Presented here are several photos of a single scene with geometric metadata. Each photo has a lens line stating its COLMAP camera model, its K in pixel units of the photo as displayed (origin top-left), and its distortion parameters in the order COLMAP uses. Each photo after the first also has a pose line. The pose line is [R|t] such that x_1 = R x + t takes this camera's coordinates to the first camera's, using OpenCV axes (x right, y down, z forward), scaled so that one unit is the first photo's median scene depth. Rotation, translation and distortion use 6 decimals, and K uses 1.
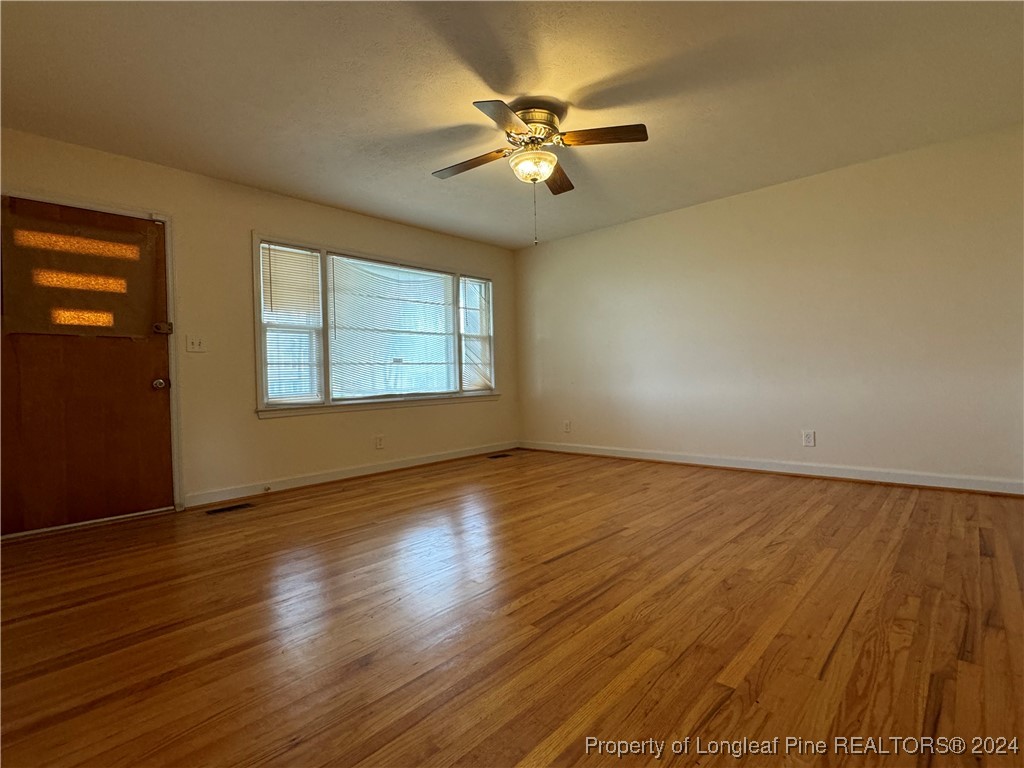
lens RADIAL K [[517.8, 0, 512.0], [0, 517.8, 384.0], [0, 0, 1]] dist [0.001378, 0.000089]
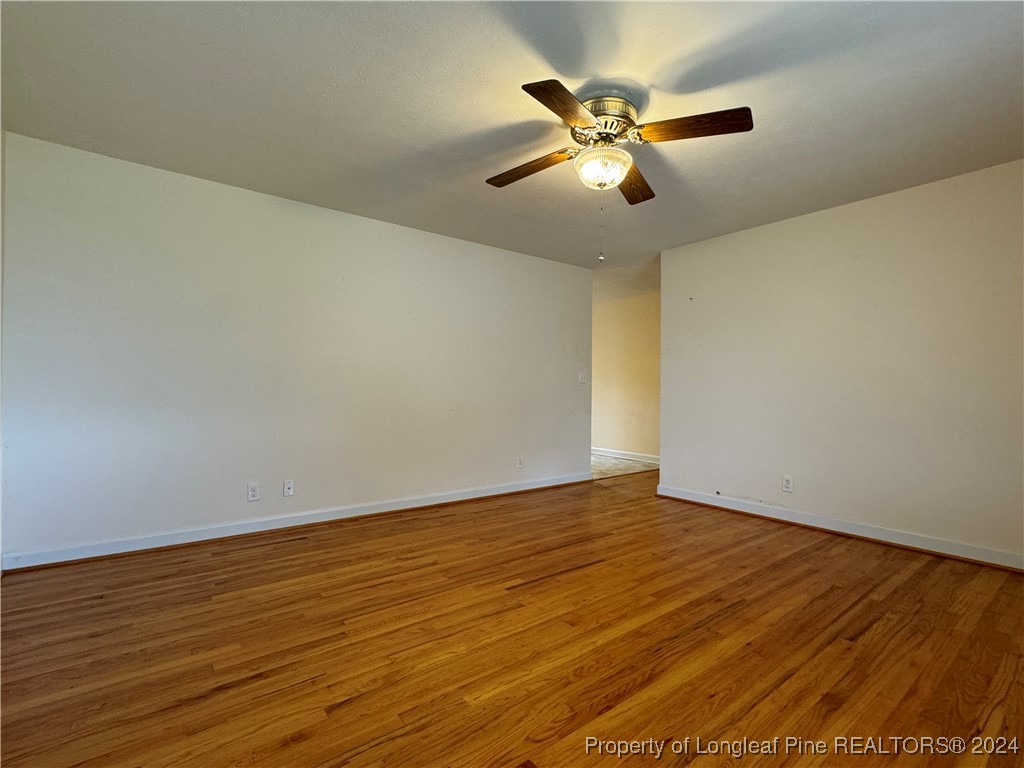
lens RADIAL K [[480.8, 0, 512.0], [0, 480.8, 384.0], [0, 0, 1]] dist [-0.000124, -0.000002]
pose [[-0.984947, 0.021881, 0.171466, 0.065961], [0.021526, 0.999761, -0.003931, -0.083183], [-0.171511, -0.000181, -0.985182, 1.959271]]
